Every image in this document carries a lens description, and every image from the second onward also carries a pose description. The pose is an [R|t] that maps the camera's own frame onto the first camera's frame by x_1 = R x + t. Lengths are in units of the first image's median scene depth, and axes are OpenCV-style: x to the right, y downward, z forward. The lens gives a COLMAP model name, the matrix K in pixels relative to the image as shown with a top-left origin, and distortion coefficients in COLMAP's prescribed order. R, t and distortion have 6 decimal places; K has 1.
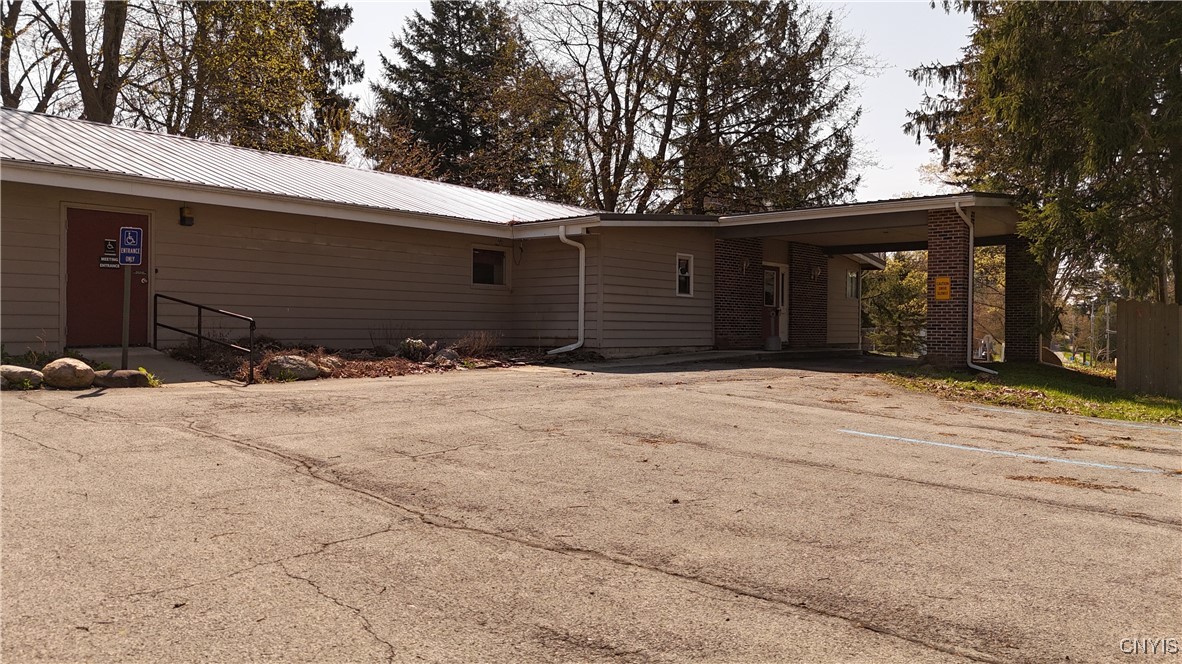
lens RADIAL K [[868.4, 0, 591.0], [0, 868.4, 332.0], [0, 0, 1]] dist [0.096621, -0.111923]
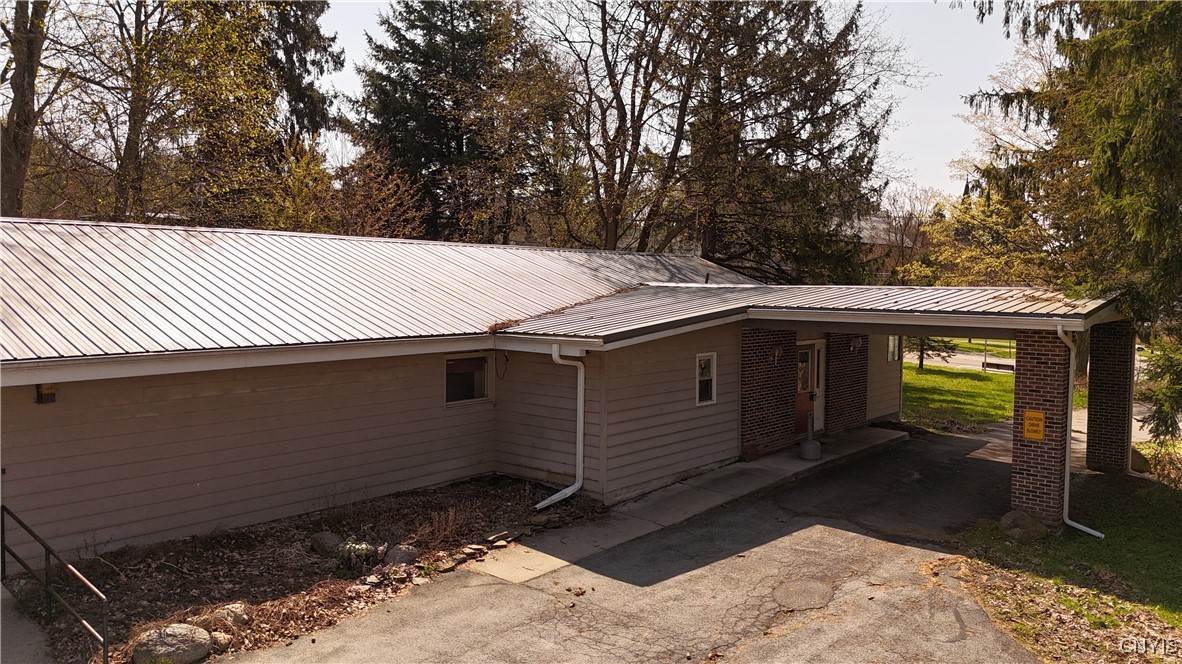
lens RADIAL K [[868.4, 0, 591.0], [0, 868.4, 332.0], [0, 0, 1]] dist [0.096621, -0.111923]
pose [[0.999993, 0.002579, -0.002567, 0.000374], [-0.002440, 0.998608, 0.052683, -0.065587], [0.002700, -0.052676, 0.998608, 0.077019]]
